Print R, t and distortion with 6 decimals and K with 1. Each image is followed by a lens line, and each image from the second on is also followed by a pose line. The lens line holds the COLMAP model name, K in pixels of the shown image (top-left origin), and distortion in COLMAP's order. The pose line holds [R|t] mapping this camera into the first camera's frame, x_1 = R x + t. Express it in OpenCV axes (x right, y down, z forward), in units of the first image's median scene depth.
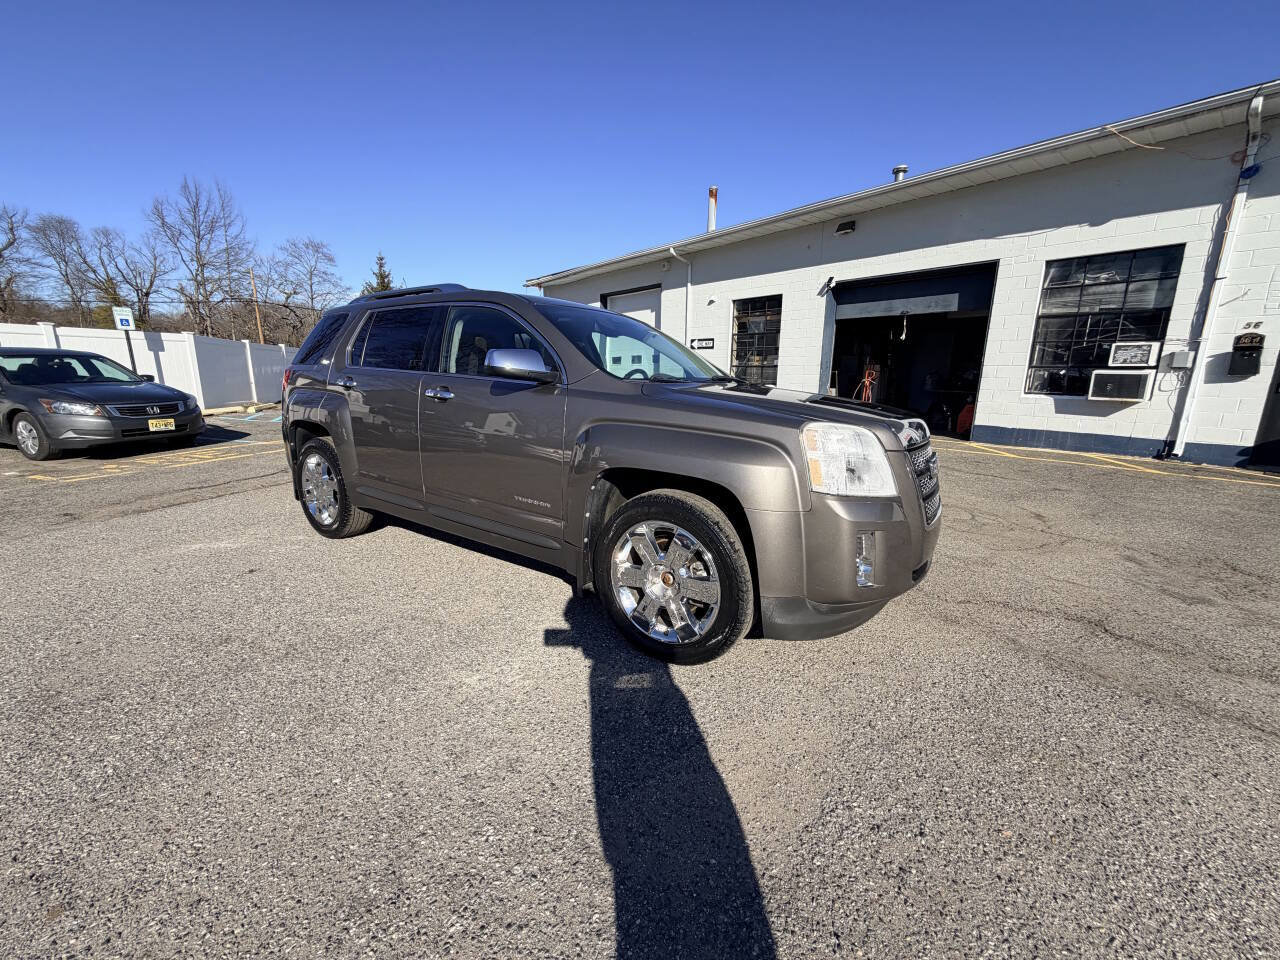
lens RADIAL K [[509.5, 0, 639.3], [0, 509.5, 482.4], [0, 0, 1]] dist [-0.000619, 0.000045]
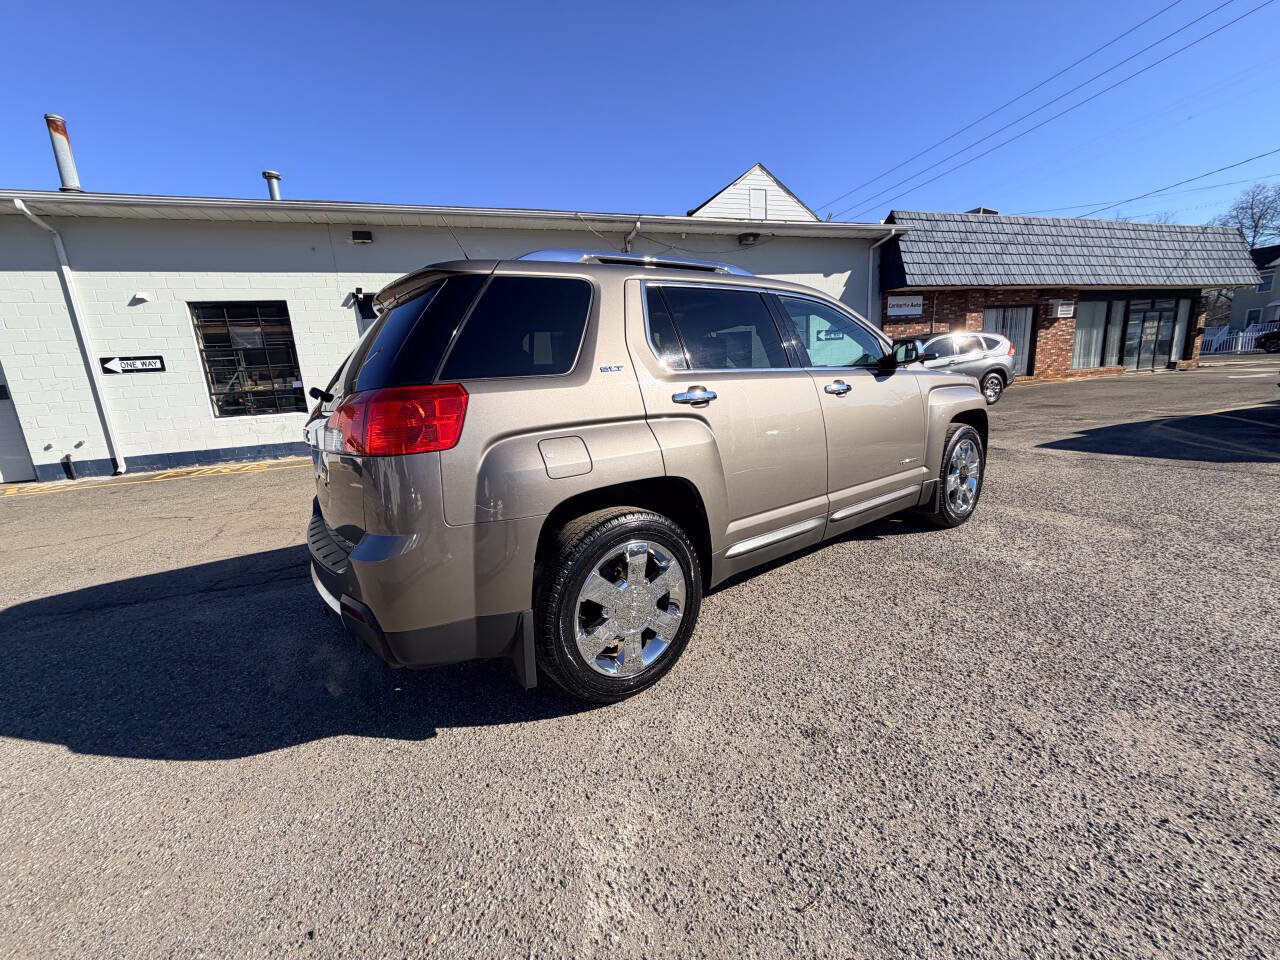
lens RADIAL K [[509.5, 0, 638.9], [0, 509.5, 482.6], [0, 0, 1]] dist [-0.000619, 0.000045]
pose [[0.327128, -0.228337, 0.916978, -0.540917], [0.268244, 0.952890, 0.141584, -0.091456], [-0.906108, 0.199658, 0.372967, 0.389055]]
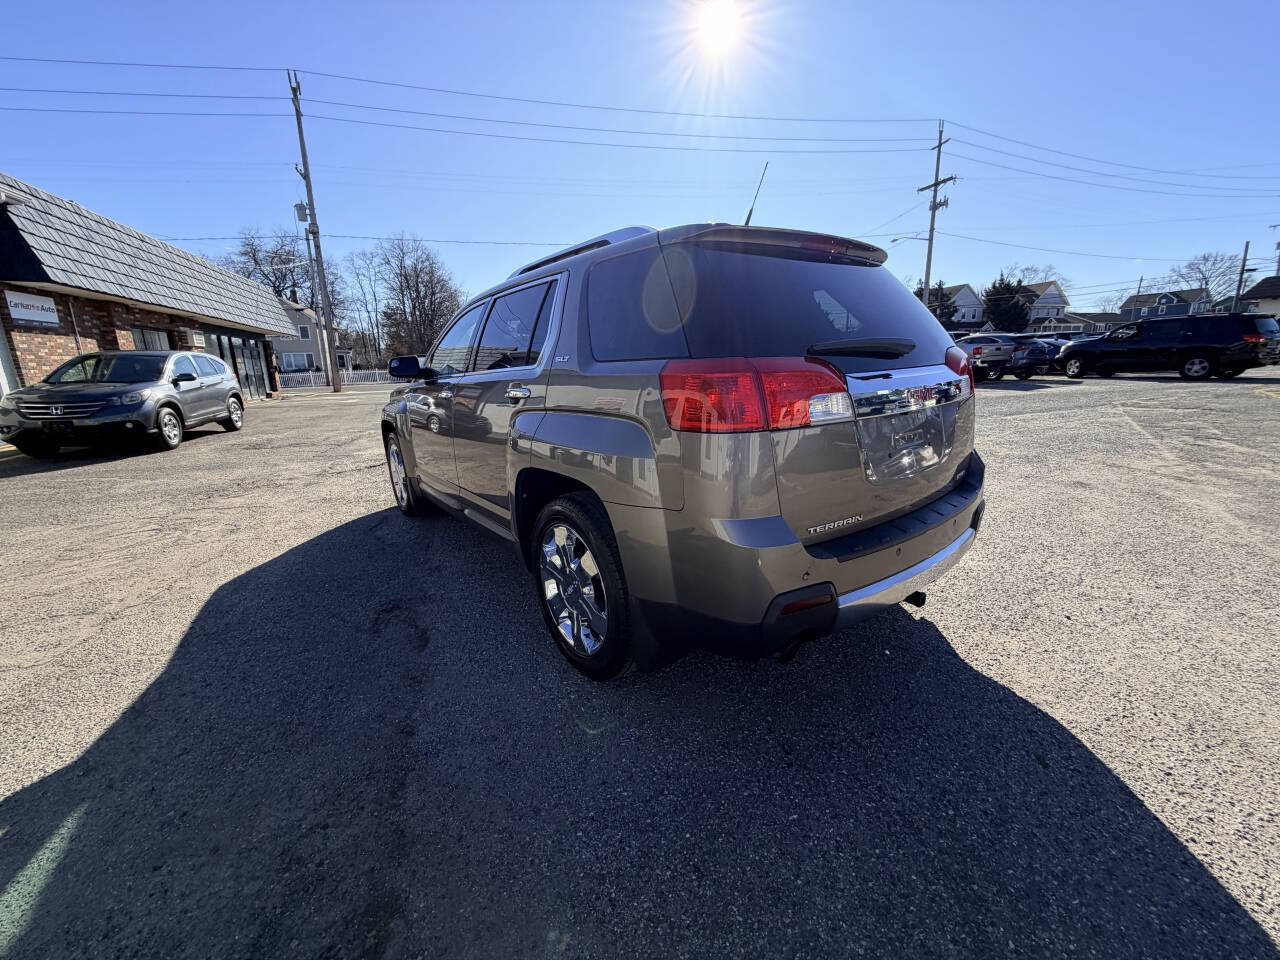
lens RADIAL K [[509.5, 0, 636.4], [0, 509.5, 479.6], [0, 0, 1]] dist [-0.000619, 0.000045]
pose [[-0.941956, -0.059691, 0.330386, -0.301266], [0.089007, 0.904458, 0.417174, -0.195961], [-0.323722, 0.422366, -0.846647, 0.895525]]
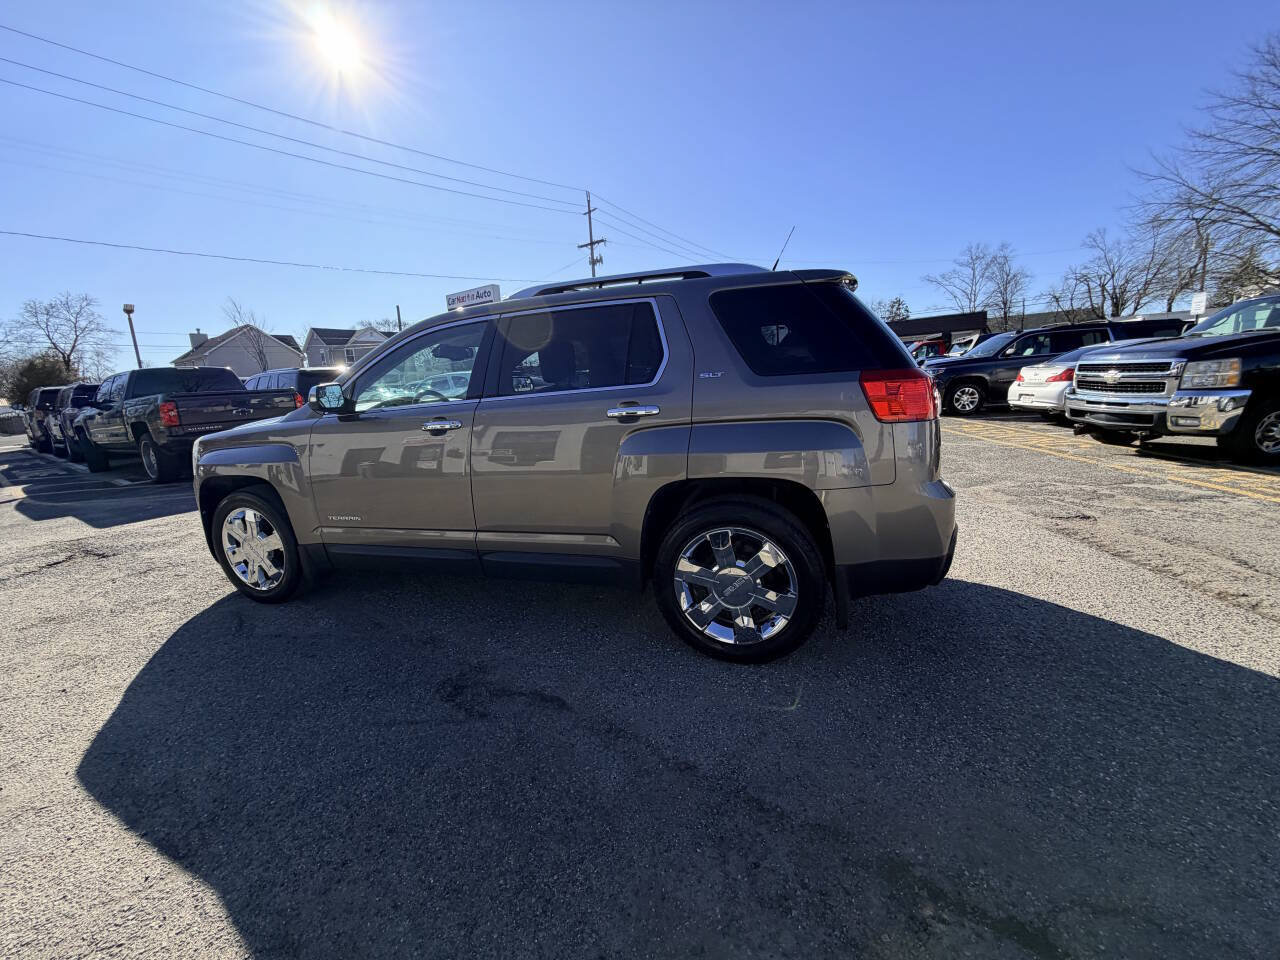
lens RADIAL K [[509.5, 0, 636.9], [0, 509.5, 481.1], [0, 0, 1]] dist [-0.000619, 0.000045]
pose [[-0.965309, 0.086829, -0.246250, -0.061878], [-0.014729, 0.923481, 0.383361, -0.199651], [0.260694, 0.373689, -0.890166, 0.923863]]
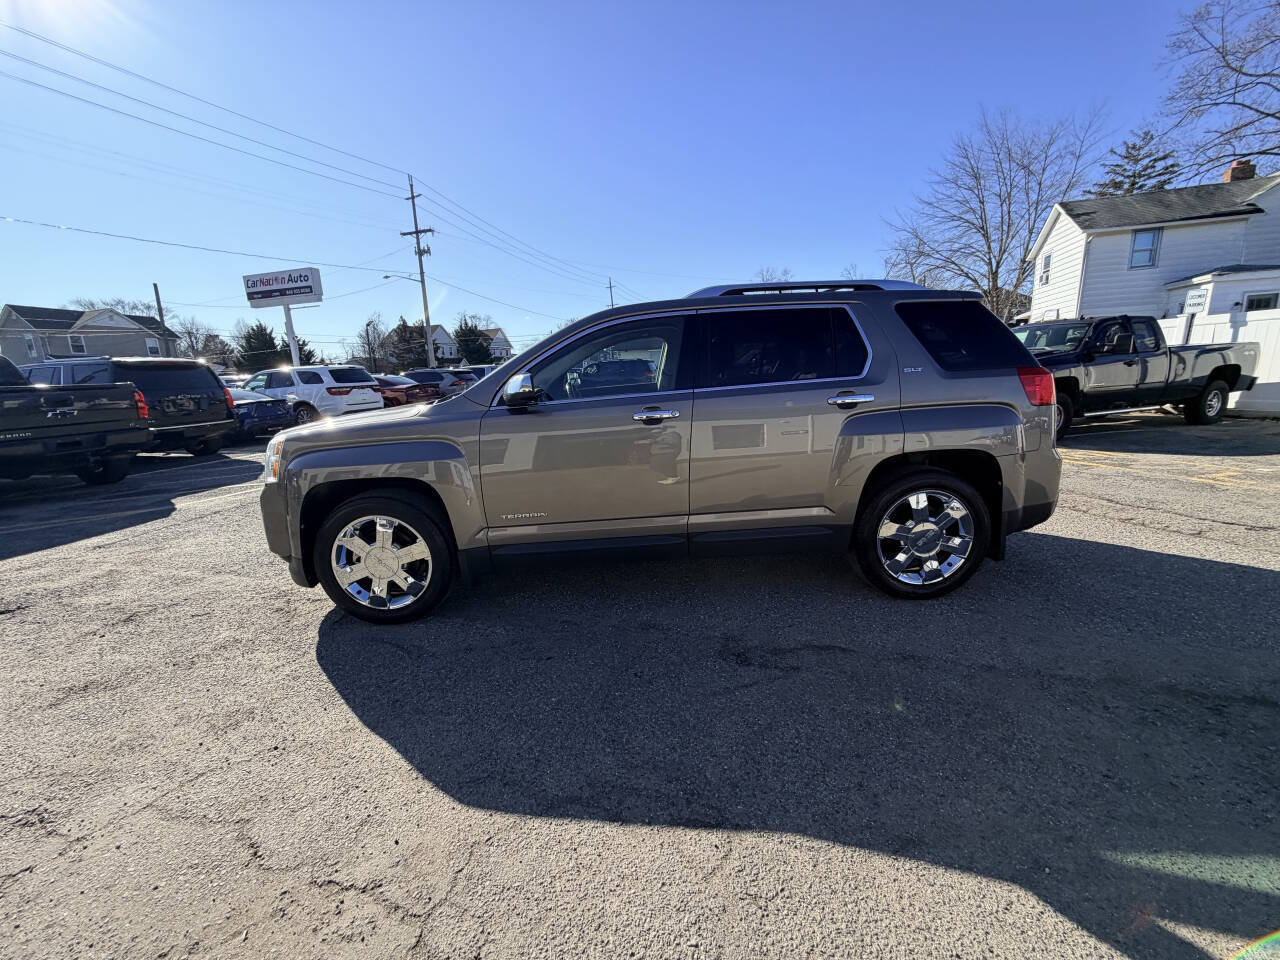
lens RADIAL K [[509.5, 0, 639.1], [0, 509.5, 481.4], [0, 0, 1]] dist [-0.000619, 0.000045]
pose [[-0.820448, 0.136333, -0.555229, 0.186562], [-0.090791, 0.927760, 0.361965, -0.185170], [0.564467, 0.347384, -0.748800, 0.845663]]
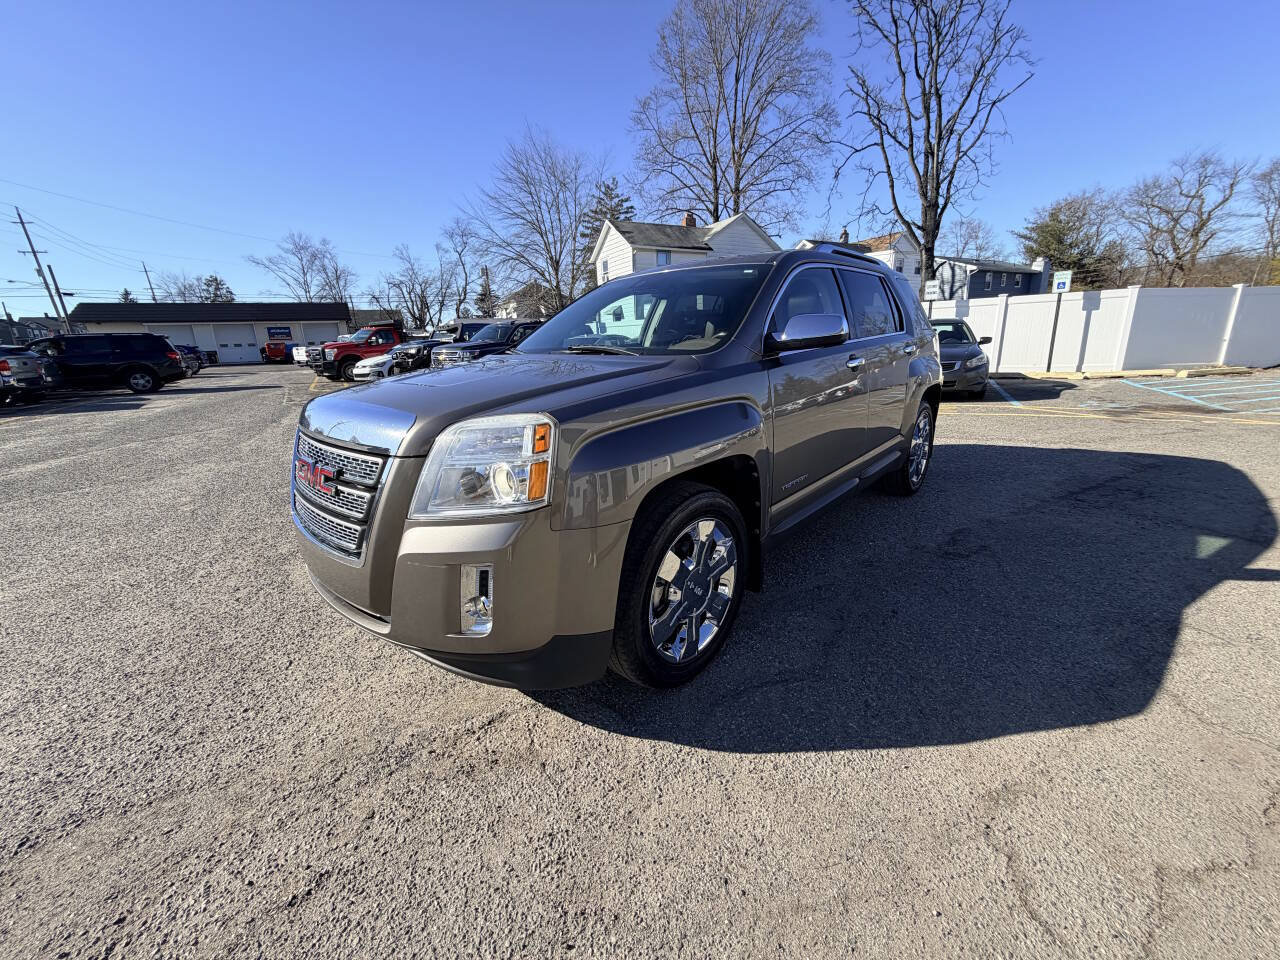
lens RADIAL K [[509.5, 0, 640.7], [0, 509.5, 478.7], [0, 0, 1]] dist [-0.000619, 0.000045]
pose [[-0.145595, 0.247522, -0.957880, 0.367251], [-0.175294, 0.946425, 0.271206, -0.095344], [0.973691, 0.207397, -0.094406, 0.478009]]
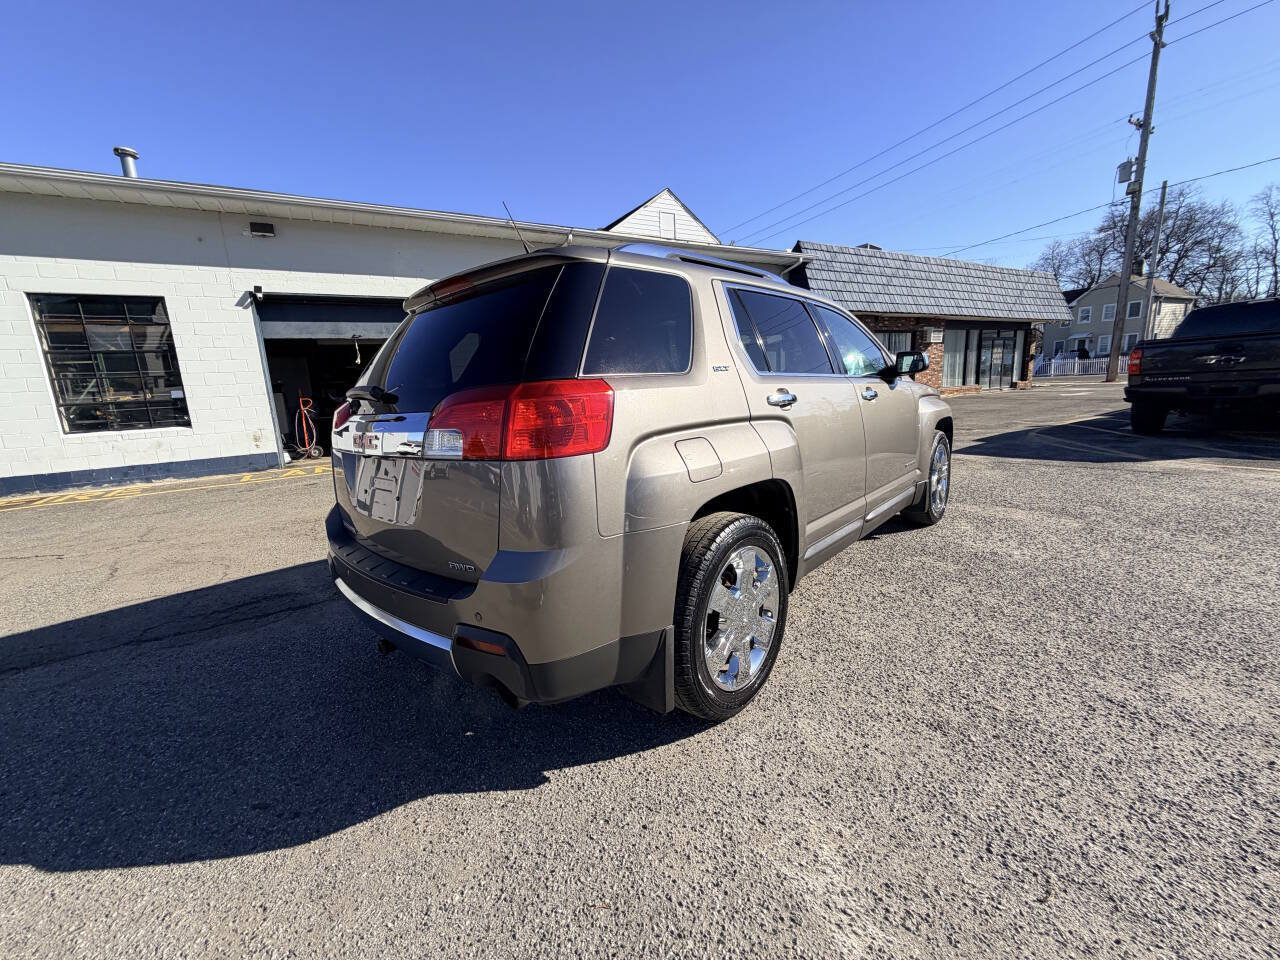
lens RADIAL K [[509.5, 0, 642.8], [0, 509.5, 481.3], [0, 0, 1]] dist [-0.000619, 0.000045]
pose [[0.136255, -0.204701, 0.969295, -0.553259], [0.266142, 0.950015, 0.163217, -0.111710], [-0.954255, 0.235730, 0.183924, 0.488803]]
